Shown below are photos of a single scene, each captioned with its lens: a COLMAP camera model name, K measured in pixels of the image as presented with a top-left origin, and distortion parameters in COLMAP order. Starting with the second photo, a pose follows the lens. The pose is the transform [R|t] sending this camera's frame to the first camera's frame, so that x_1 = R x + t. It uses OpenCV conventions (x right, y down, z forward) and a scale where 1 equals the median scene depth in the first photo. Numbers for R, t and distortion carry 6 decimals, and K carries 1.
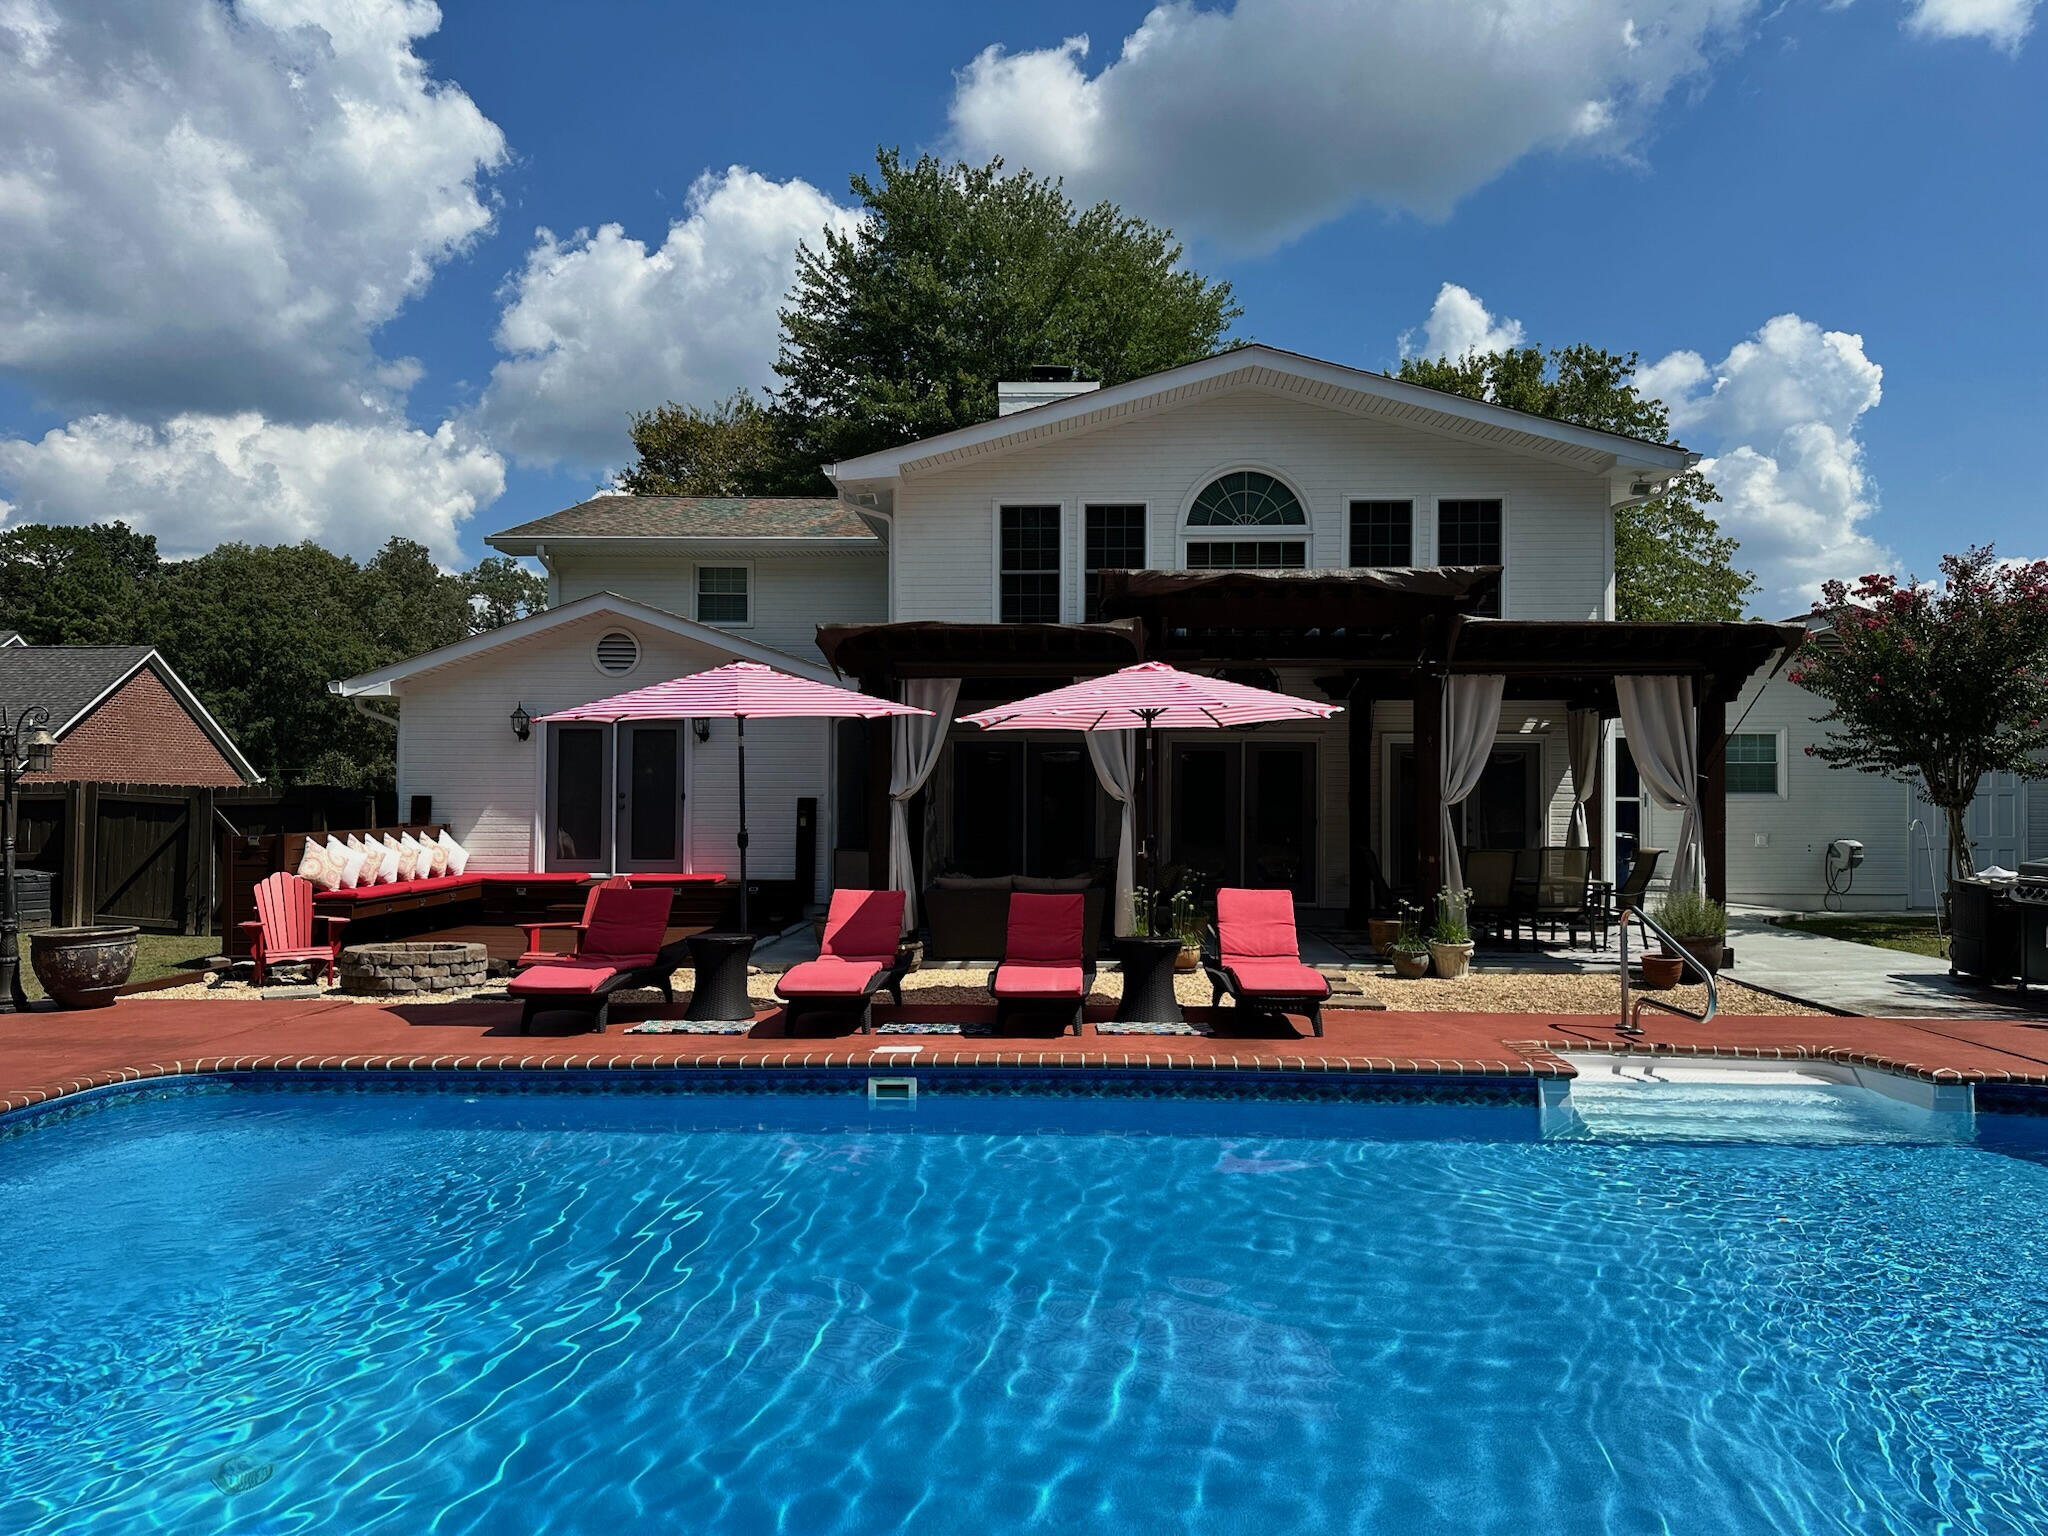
lens RADIAL K [[1432.3, 0, 1019.2], [0, 1432.3, 768.1], [0, 0, 1]] dist [0.114411, -0.172447]
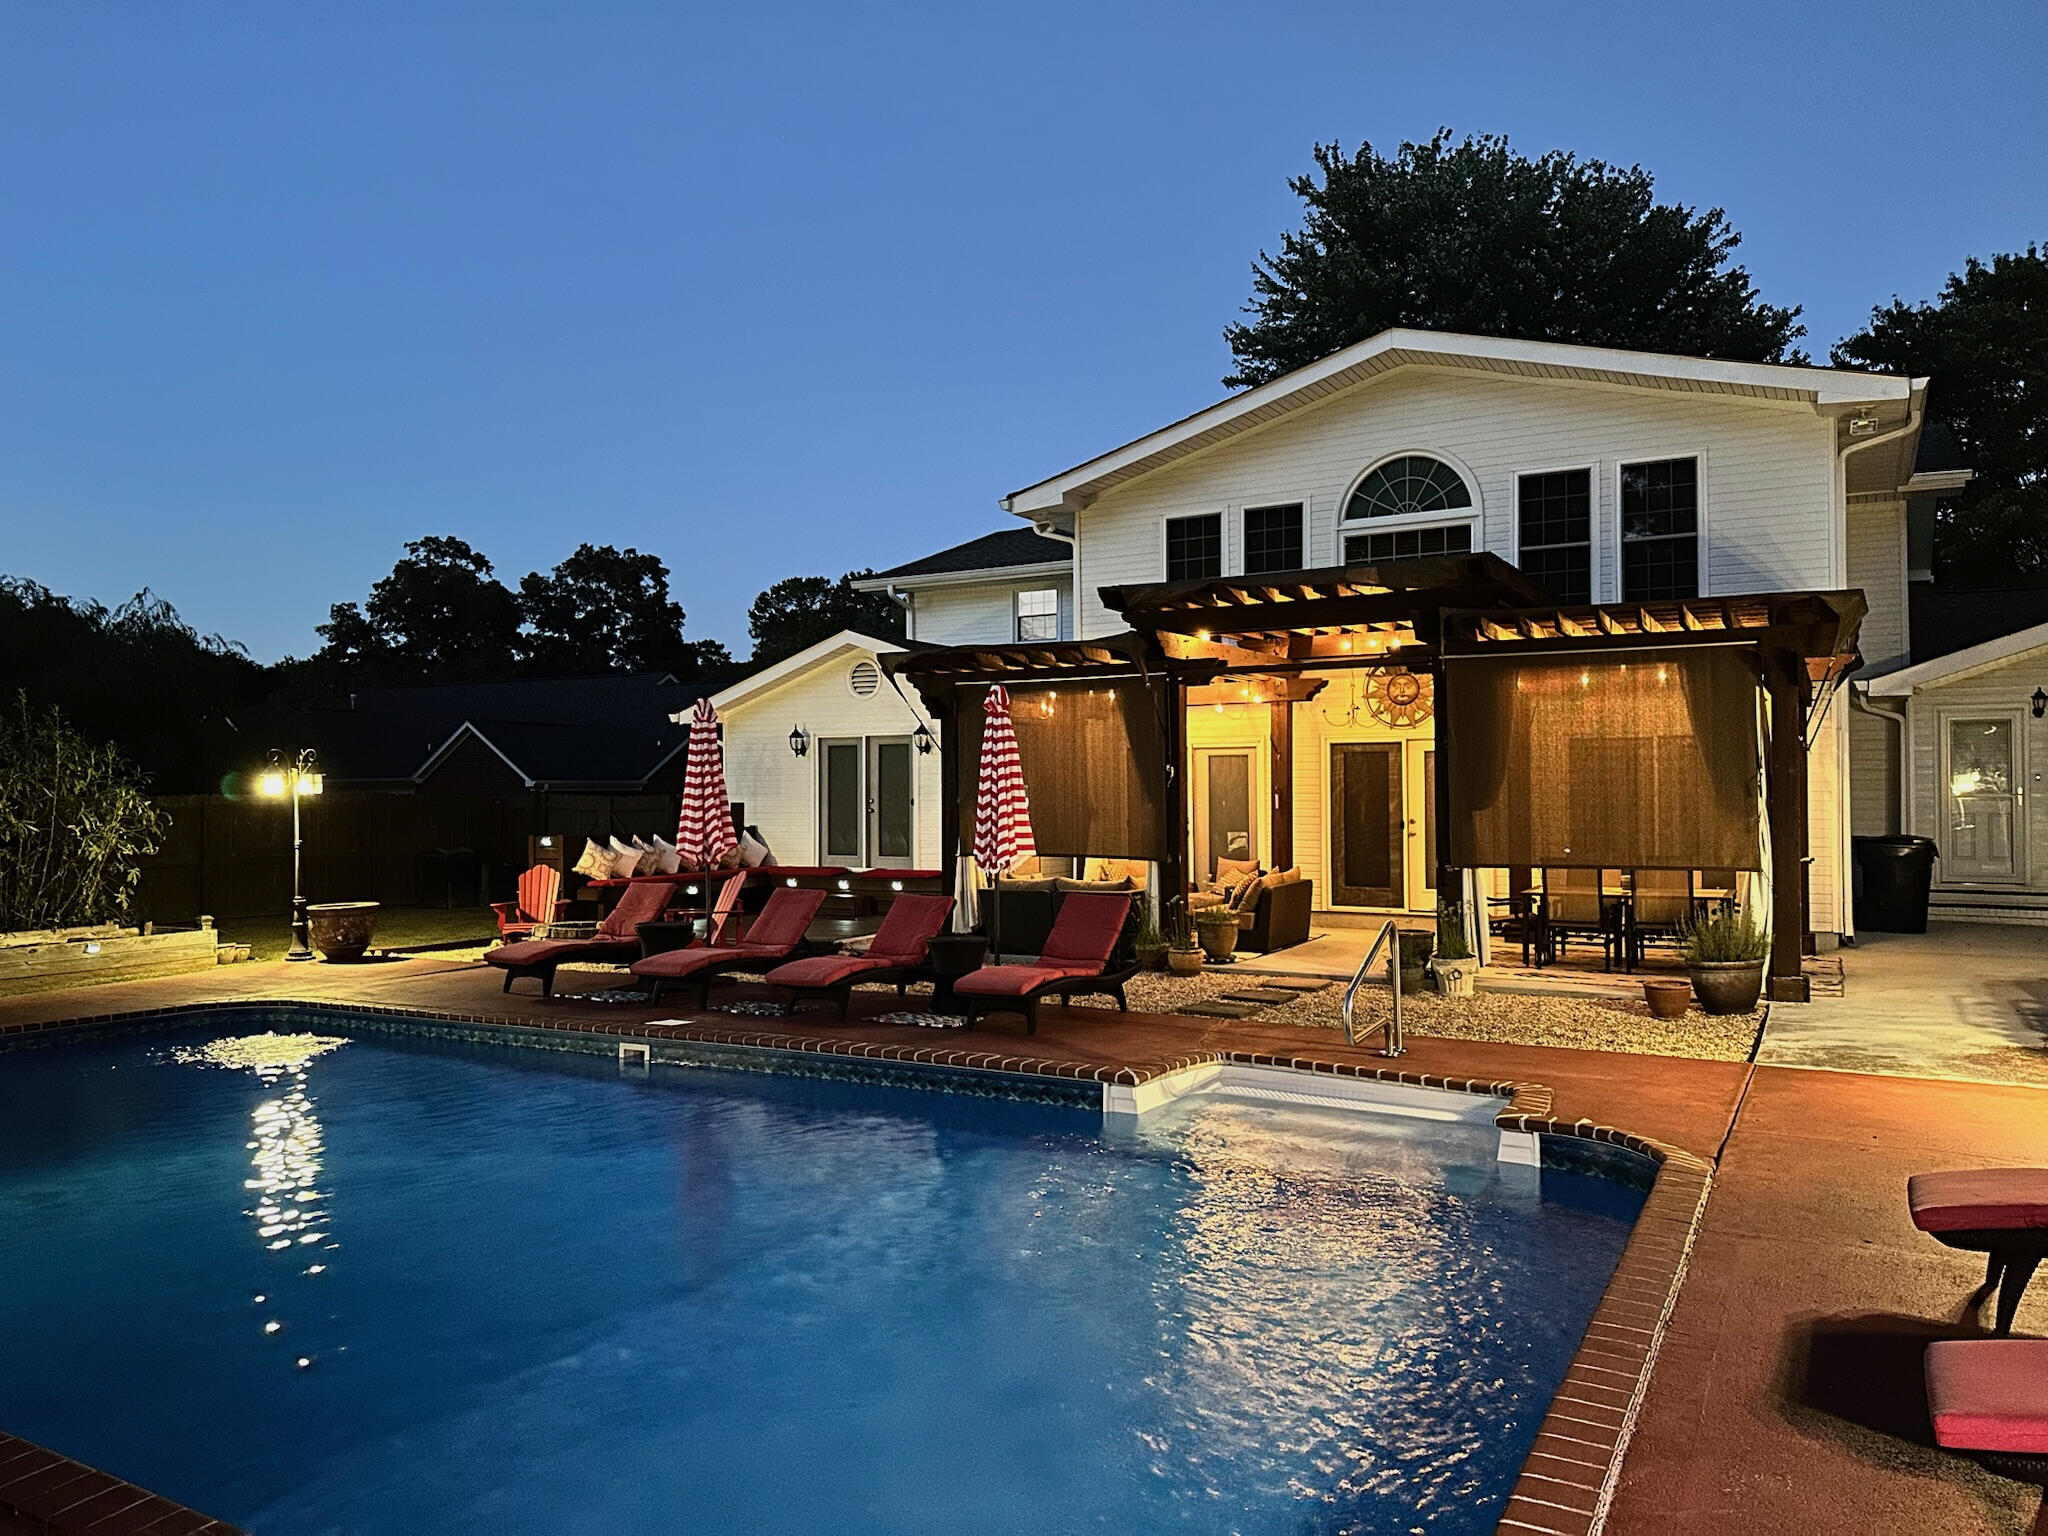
lens RADIAL K [[1416.1, 0, 1024.0], [0, 1416.1, 768.0], [0, 0, 1]] dist [0.124268, -0.151767]
pose [[0.891216, -0.018505, -0.453201, 0.358098], [0.020505, 0.999790, -0.000499, -0.004635], [0.453115, -0.008848, 0.891408, 0.035996]]
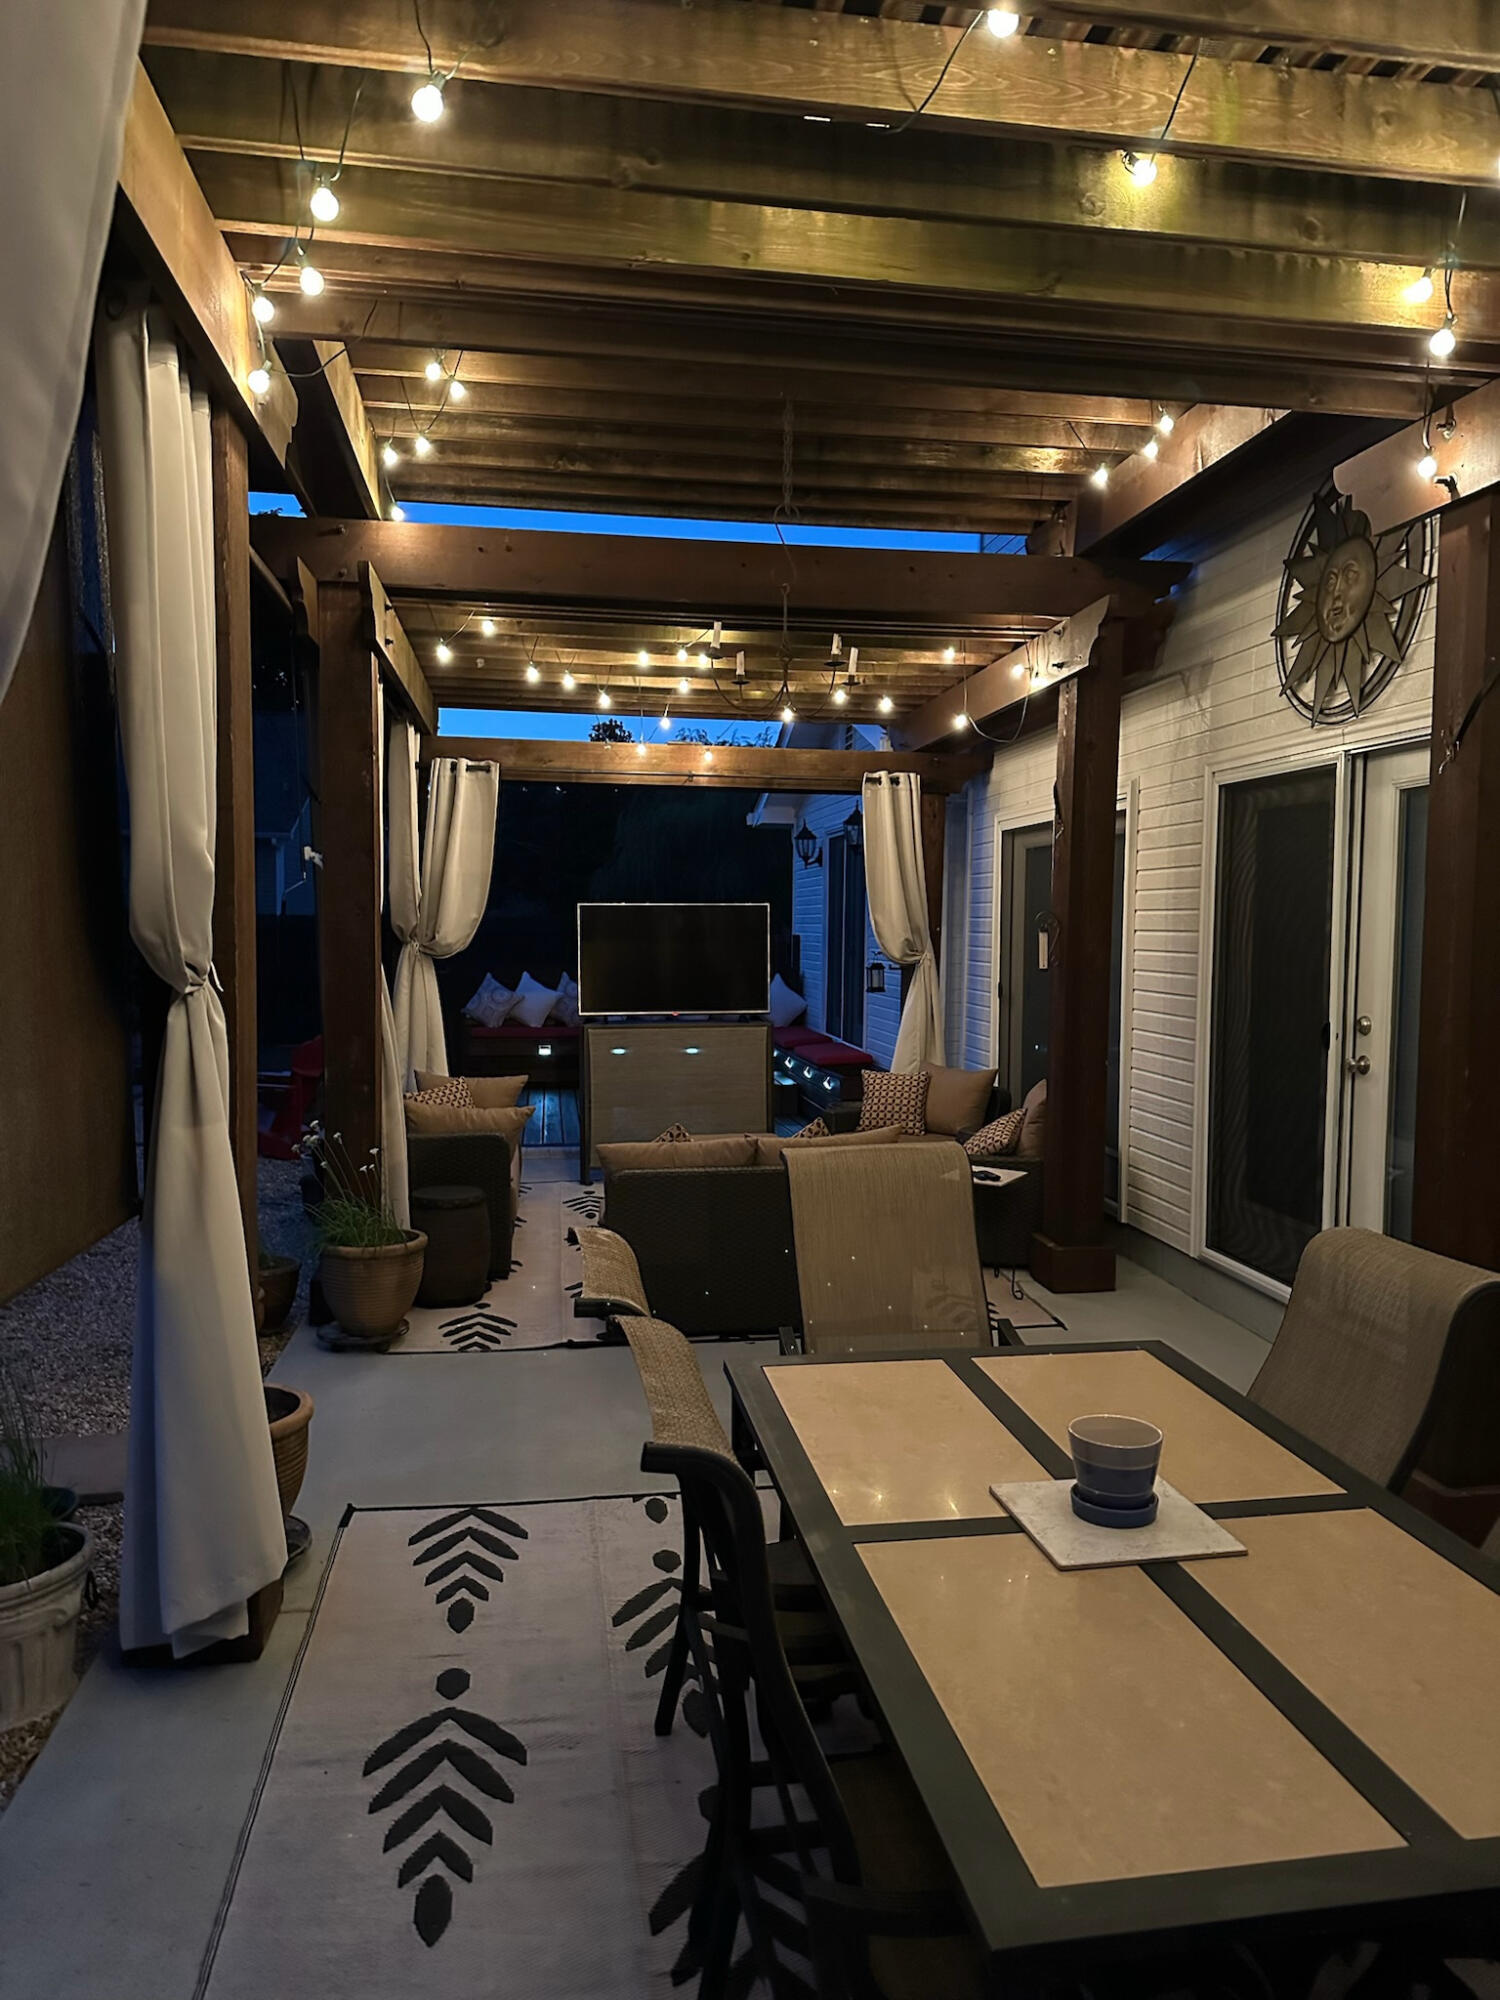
lens RADIAL K [[1378.0, 0, 757.4], [0, 1378.0, 1007.3], [0, 0, 1]] dist [0.080843, -0.083749]
pose [[0.198635, 0.054937, -0.978533, 0.409648], [0.010314, 0.998255, 0.058138, 0.014175], [0.980019, -0.021641, 0.197721, 0.819194]]
